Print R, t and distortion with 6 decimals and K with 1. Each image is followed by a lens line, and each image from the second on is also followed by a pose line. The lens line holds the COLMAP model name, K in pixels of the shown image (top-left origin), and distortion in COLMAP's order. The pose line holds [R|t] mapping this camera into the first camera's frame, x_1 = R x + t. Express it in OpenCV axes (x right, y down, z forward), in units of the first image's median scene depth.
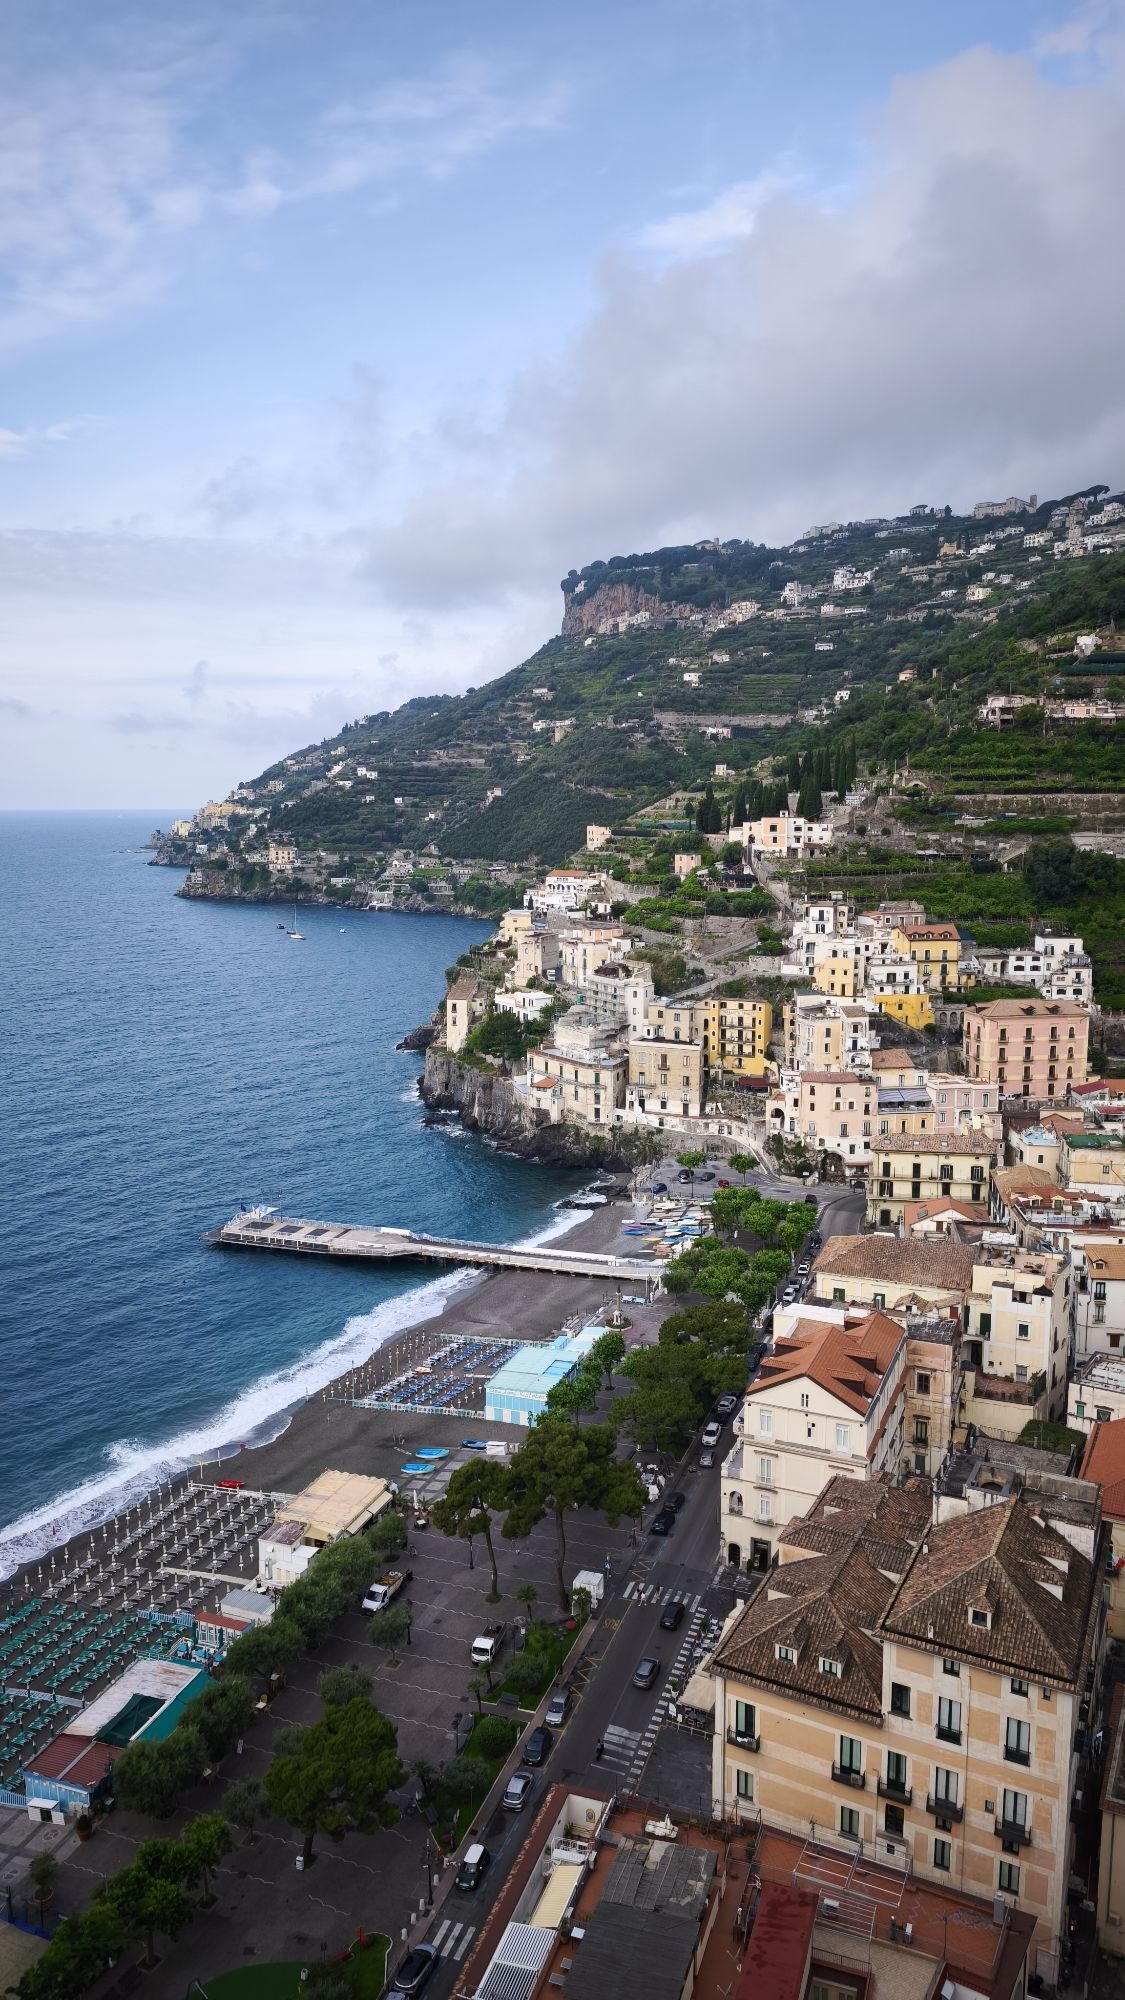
lens RADIAL K [[1331.1, 0, 562.5], [0, 1331.1, 1000.0], [0, 0, 1]] dist [0.152137, -0.454916]
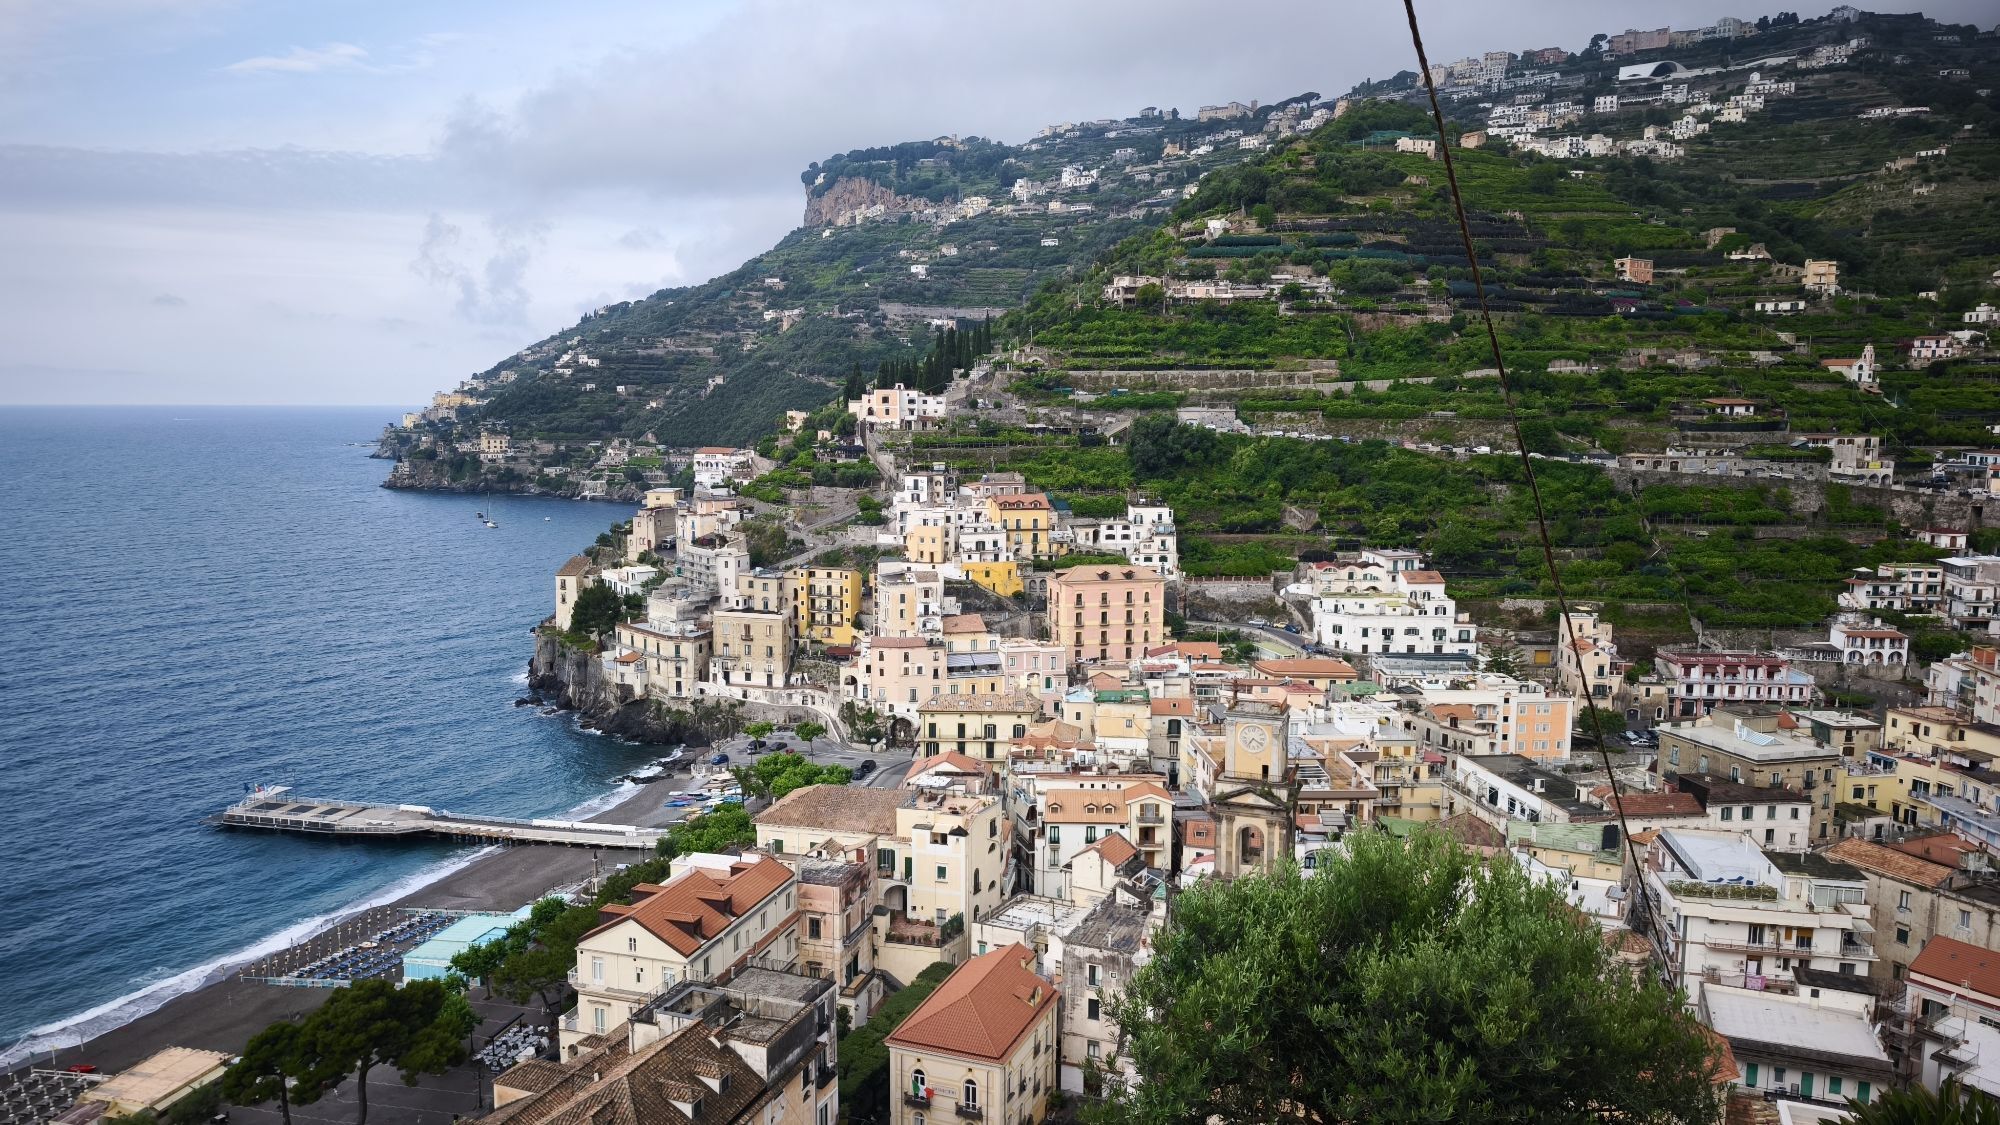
lens RADIAL K [[1331.1, 0, 1001.7], [0, 1331.1, 576.6], [0, 0, 1]] dist [0.152137, -0.454916]
pose [[0.994230, -0.007726, 0.106995, 0.139615], [0.009704, 0.999791, -0.017986, 0.022416], [-0.106833, 0.018920, 0.994097, 0.004637]]
